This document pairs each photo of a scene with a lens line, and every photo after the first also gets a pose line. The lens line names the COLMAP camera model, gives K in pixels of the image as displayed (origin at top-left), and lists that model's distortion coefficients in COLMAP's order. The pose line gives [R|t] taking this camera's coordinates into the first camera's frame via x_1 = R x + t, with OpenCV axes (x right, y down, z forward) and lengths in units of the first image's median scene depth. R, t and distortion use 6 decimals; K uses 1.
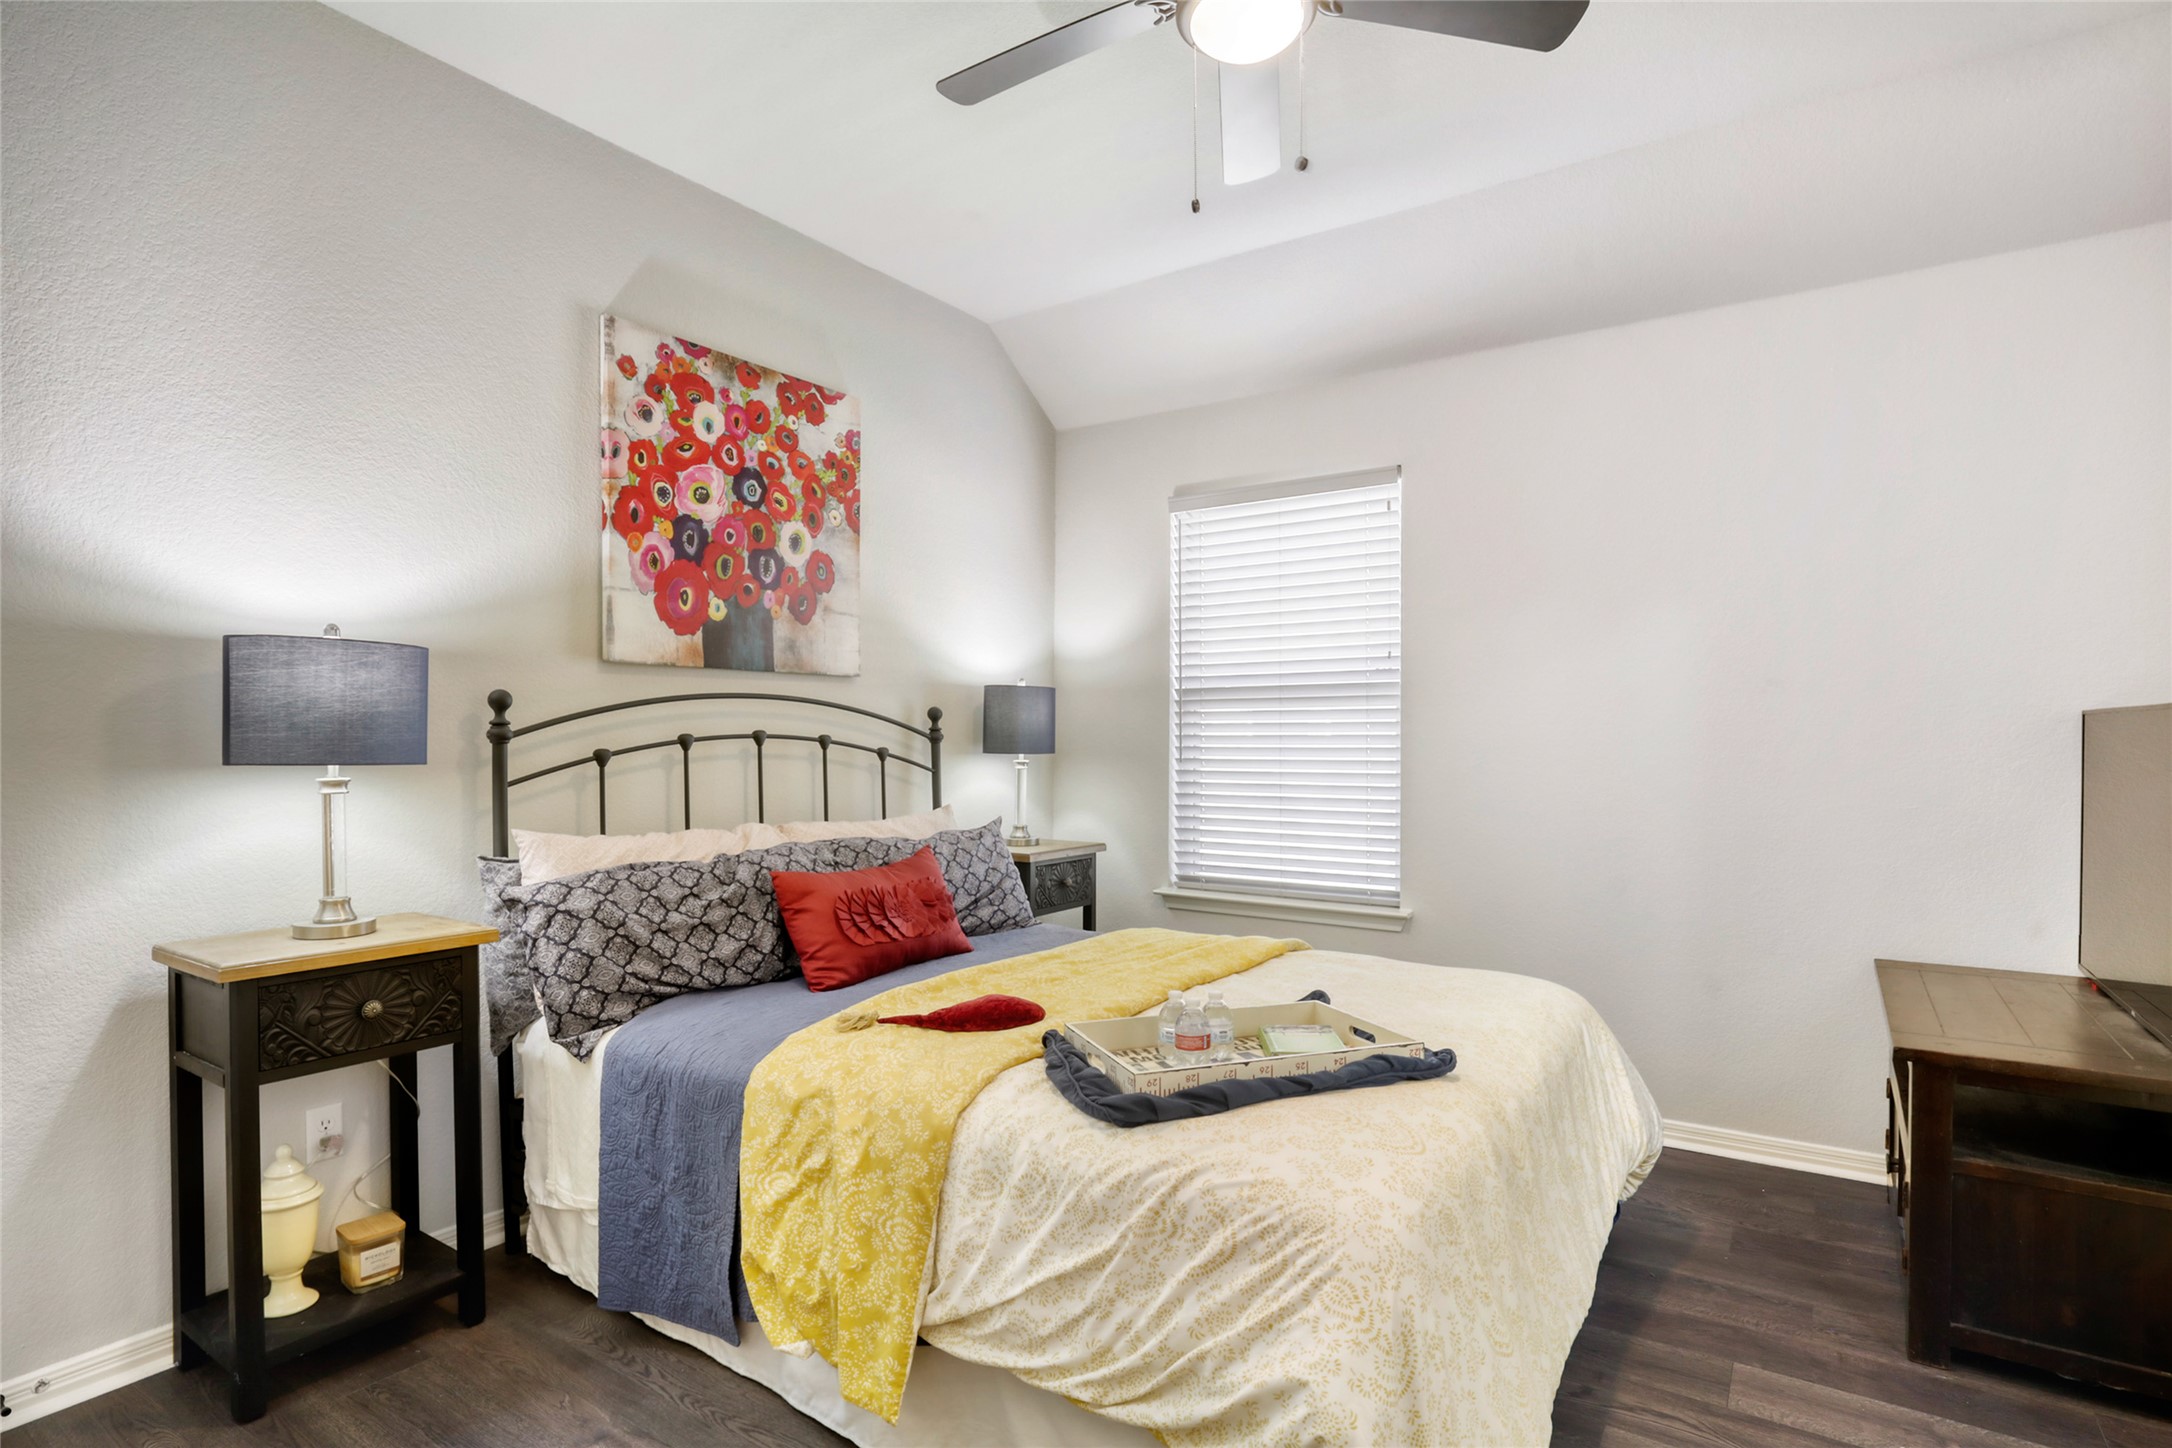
lens RADIAL K [[1102.2, 0, 1078.3], [0, 1102.2, 738.3], [0, 0, 1]] dist [-0.018185, -0.001151]
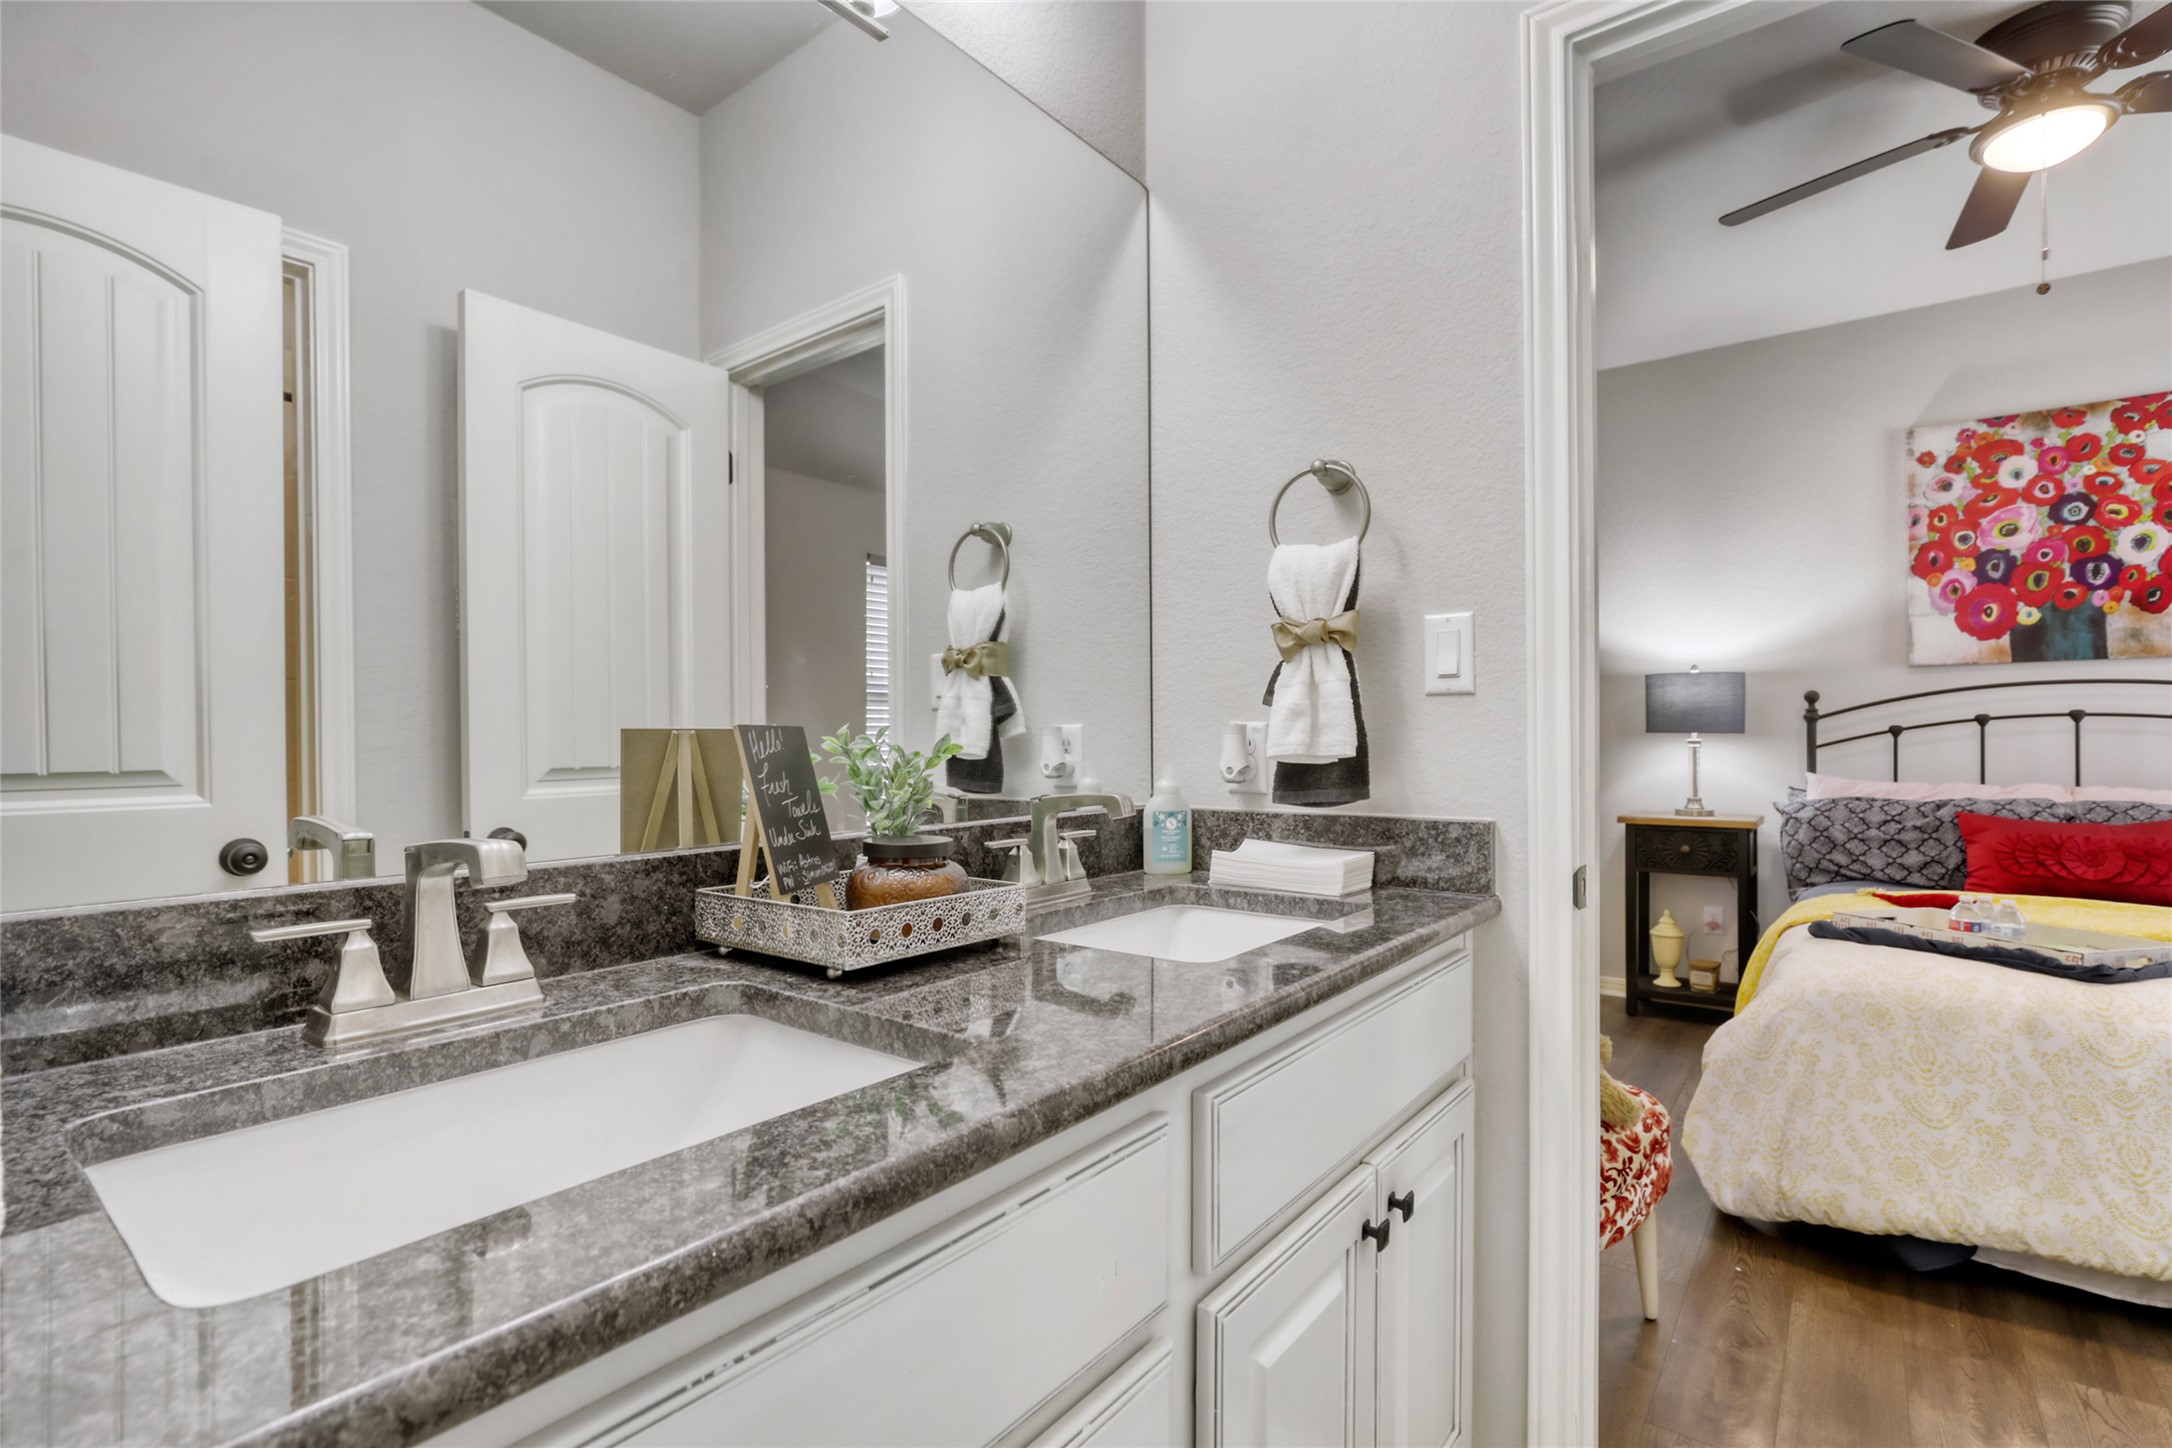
lens RADIAL K [[999.2, 0, 1084.1], [0, 999.2, 736.9], [0, 0, 1]] dist [-0.004841, -0.000516]
pose [[-0.052589, 0.001895, -0.998614, 0.910698], [0.005188, 0.999985, 0.001625, 0.016257], [0.998603, -0.005095, -0.052598, -0.033535]]
